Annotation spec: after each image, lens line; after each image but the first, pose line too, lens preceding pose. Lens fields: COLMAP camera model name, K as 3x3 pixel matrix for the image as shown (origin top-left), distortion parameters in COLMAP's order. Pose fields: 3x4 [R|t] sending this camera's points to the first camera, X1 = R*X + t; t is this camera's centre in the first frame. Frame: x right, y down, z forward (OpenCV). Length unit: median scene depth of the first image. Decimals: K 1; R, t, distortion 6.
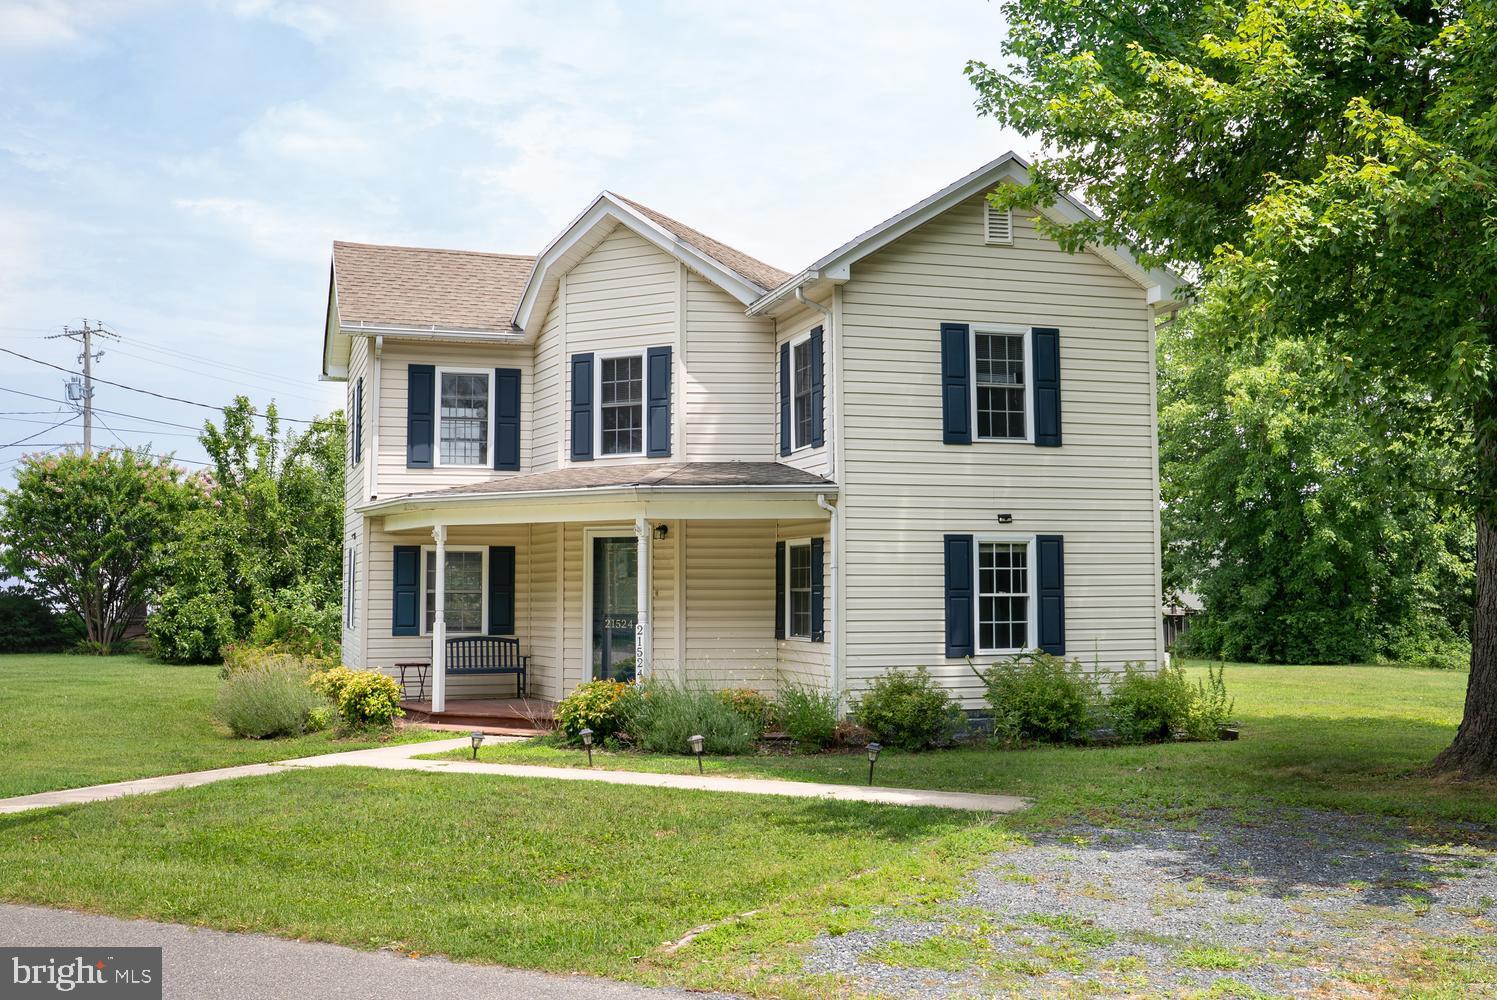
lens RADIAL K [[1522.4, 0, 747.2], [0, 1522.4, 504.4], [0, 0, 1]] dist [-0.005056, 0.000000]
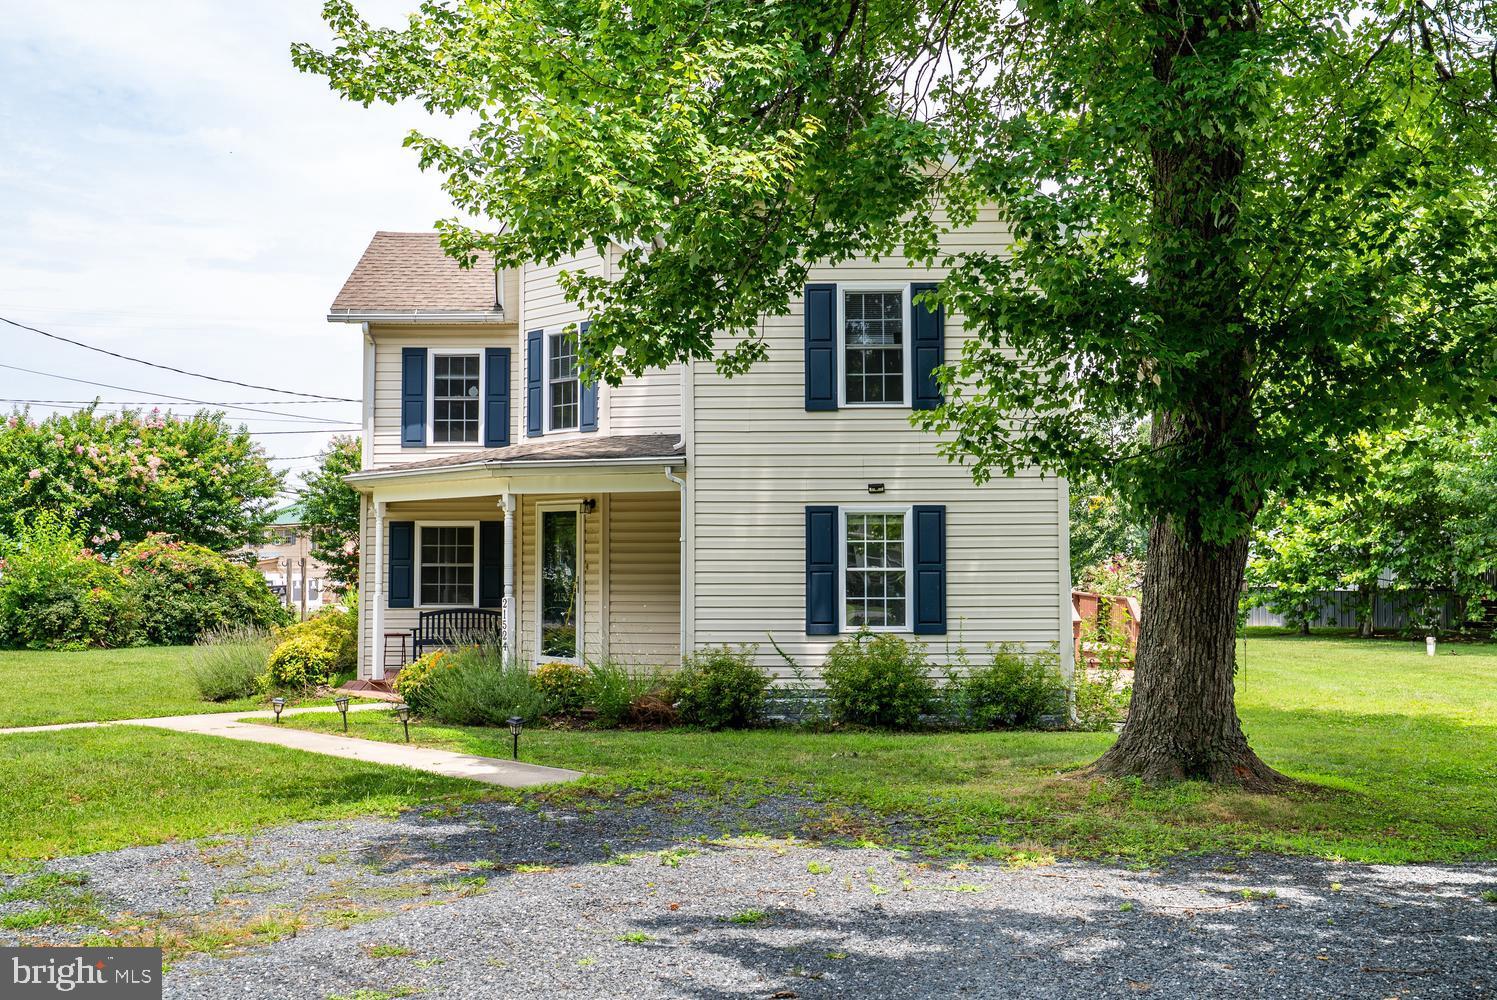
lens RADIAL K [[1604.7, 0, 750.8], [0, 1604.7, 499.5], [0, 0, 1]] dist [0.016445, 0.000000]
pose [[0.948214, -0.012181, -0.317400, 0.381657], [0.017414, 0.999755, 0.013657, 0.001195], [0.317156, -0.018477, 0.948193, 0.031781]]
